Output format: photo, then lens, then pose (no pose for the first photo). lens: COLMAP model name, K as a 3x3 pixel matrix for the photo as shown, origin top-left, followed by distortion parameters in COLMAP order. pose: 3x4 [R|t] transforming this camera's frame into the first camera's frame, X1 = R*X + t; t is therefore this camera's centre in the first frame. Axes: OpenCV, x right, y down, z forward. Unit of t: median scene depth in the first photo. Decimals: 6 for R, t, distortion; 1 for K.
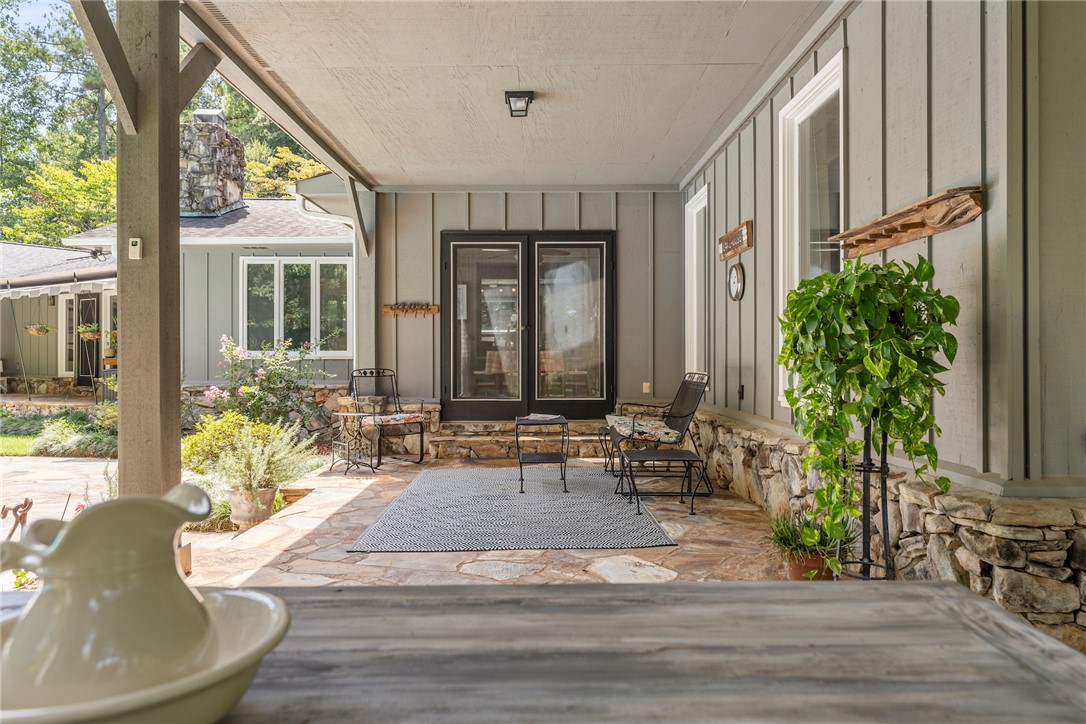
lens RADIAL K [[721.3, 0, 543.0], [0, 721.3, 362.0], [0, 0, 1]] dist [0.002682, 0.001339]
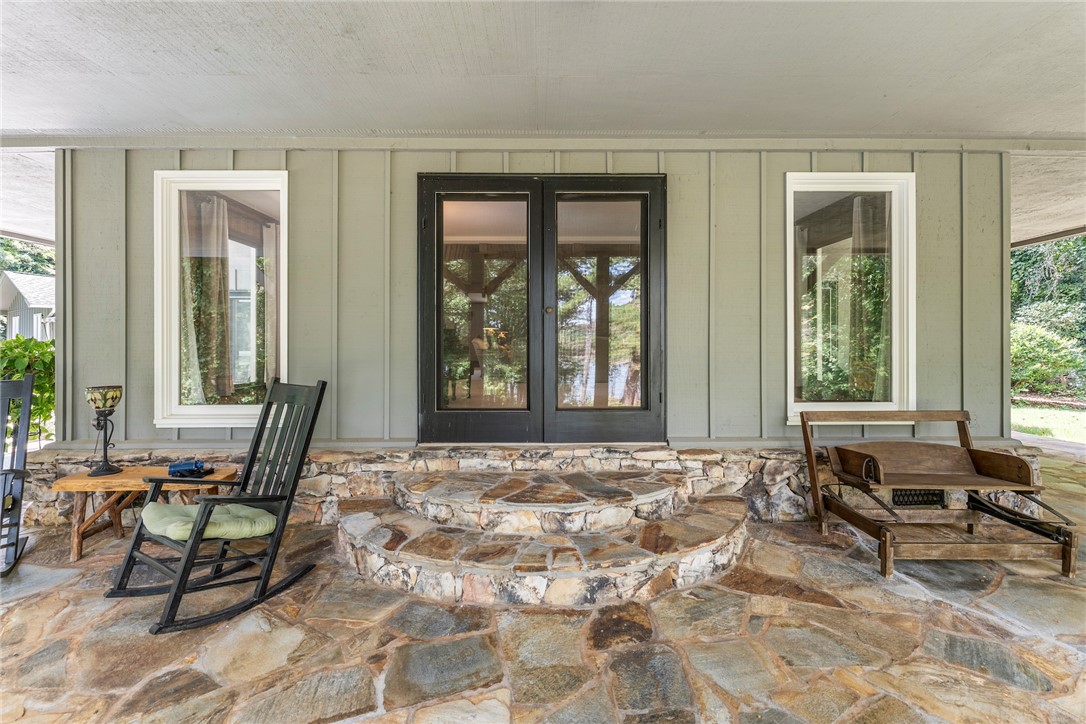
lens RADIAL K [[439.6, 0, 538.5], [0, 439.6, 346.3], [0, 0, 1]] dist [0.001268, -0.000308]
pose [[1.000000, -0.000754, 0.000070, 2.198803], [0.000754, 0.999989, -0.004556, -0.121256], [-0.000066, 0.004556, 0.999990, -0.348352]]
